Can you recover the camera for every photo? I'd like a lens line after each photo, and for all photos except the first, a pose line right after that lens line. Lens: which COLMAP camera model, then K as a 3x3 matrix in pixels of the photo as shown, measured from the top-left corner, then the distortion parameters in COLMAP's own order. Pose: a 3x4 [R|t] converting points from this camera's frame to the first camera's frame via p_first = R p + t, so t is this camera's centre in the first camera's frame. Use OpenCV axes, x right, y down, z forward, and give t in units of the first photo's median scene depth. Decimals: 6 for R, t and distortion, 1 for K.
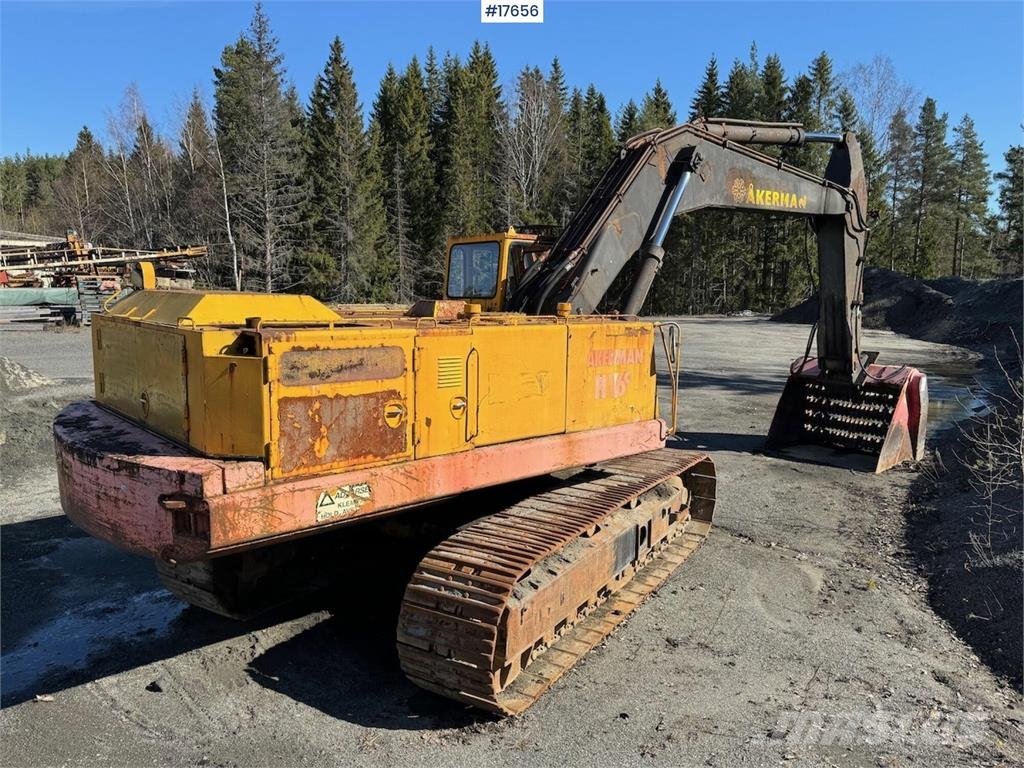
lens RADIAL K [[749.2, 0, 518.9], [0, 749.2, 380.8], [0, 0, 1]] dist [0.086173, -0.122897]
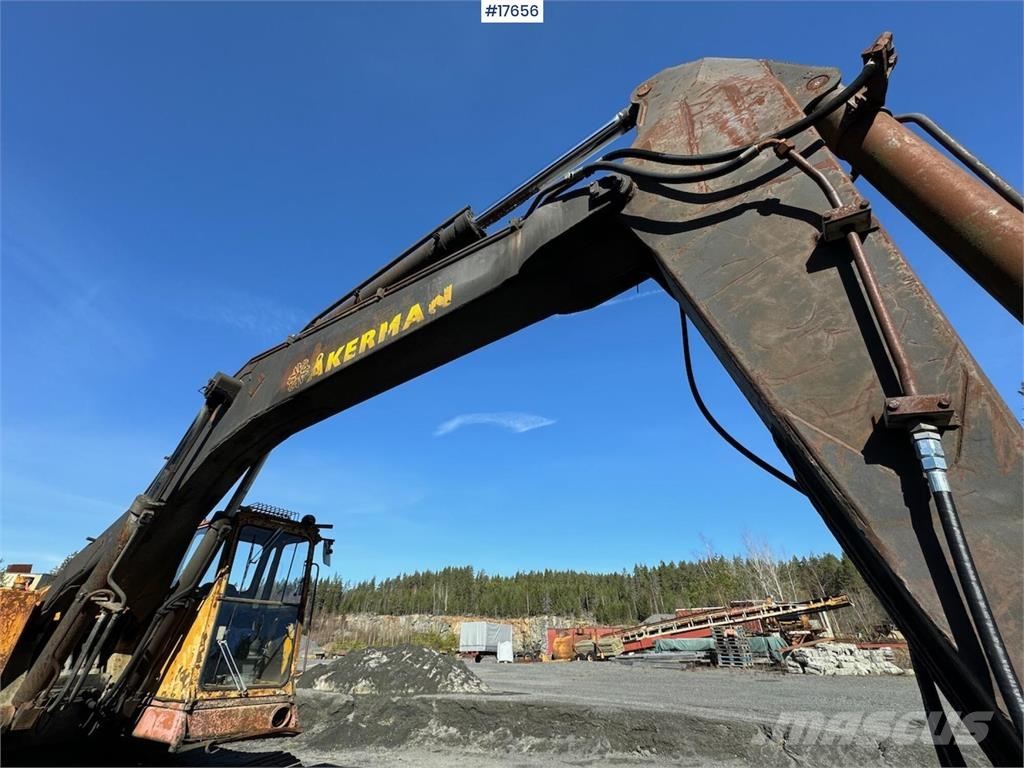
lens RADIAL K [[420.9, 0, 511.1], [0, 420.9, 384.6], [0, 0, 1]] dist [-0.001394, 0.000178]
pose [[0.225192, -0.524022, -0.821395, 0.483841], [-0.121854, 0.821282, -0.557357, -0.044802], [0.966664, 0.225603, 0.121092, 0.866486]]
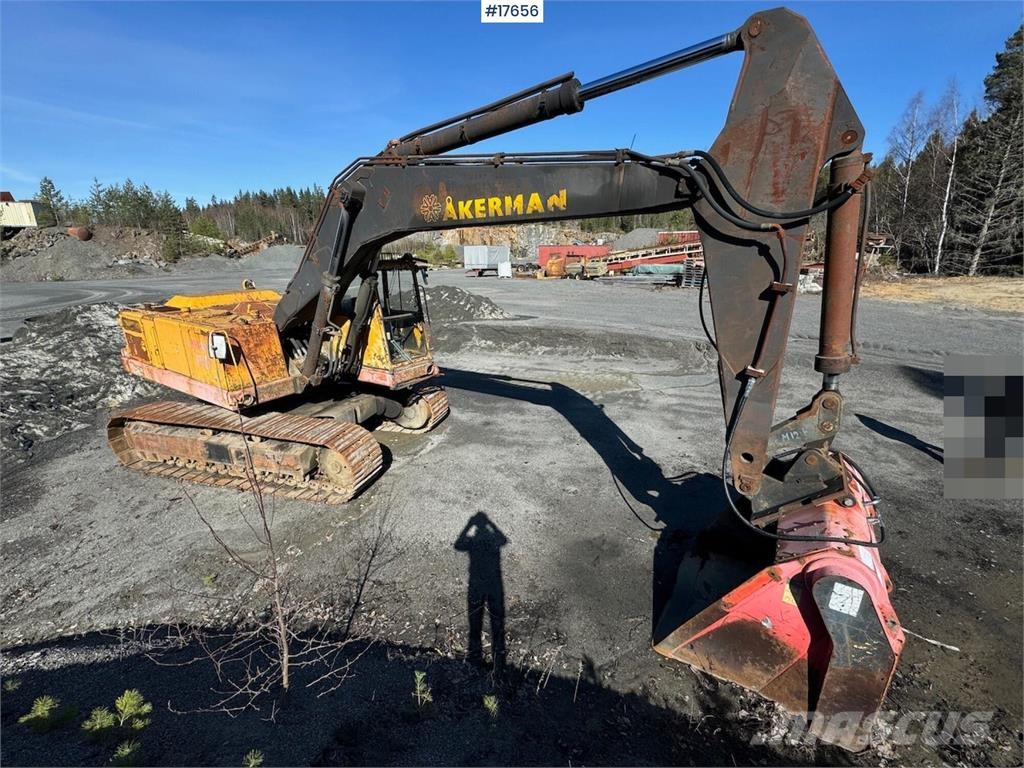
lens RADIAL K [[439.4, 0, 510.5], [0, 439.4, 381.6], [0, 0, 1]] dist [-0.002383, -0.000337]
pose [[0.251986, 0.269402, -0.929476, 0.657018], [-0.110764, 0.962187, 0.248854, -0.146626], [0.961371, 0.040245, 0.272297, 0.727434]]
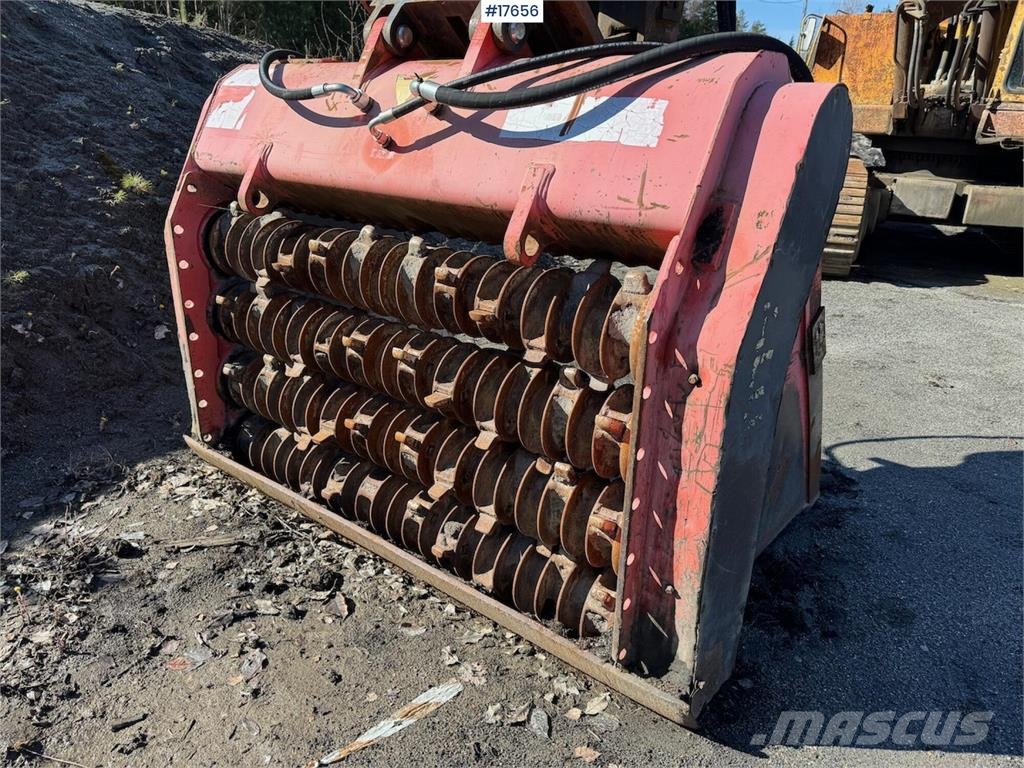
lens RADIAL K [[723.8, 0, 496.3], [0, 723.8, 387.9], [0, 0, 1]] dist [0.001574, -0.000435]
pose [[-0.987595, 0.001791, -0.157010, 0.478266], [-0.074379, 0.875298, 0.477829, -0.037892], [0.138287, 0.483580, -0.864307, 1.200764]]
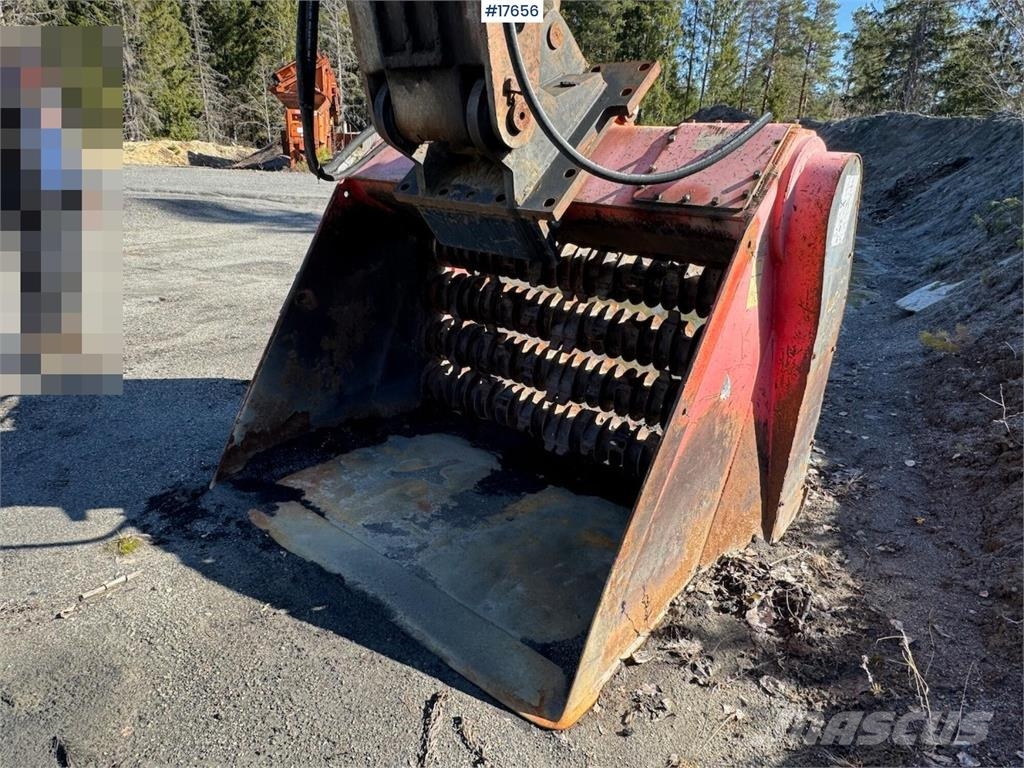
lens RADIAL K [[653.5, 0, 512.0], [0, 653.5, 384.0], [0, 0, 1]] dist [-0.002637, -0.000950]
pose [[0.990633, -0.028586, 0.133525, 0.407698], [-0.000903, 0.976450, 0.215743, 0.011636], [-0.136548, -0.213843, 0.967278, 0.807979]]
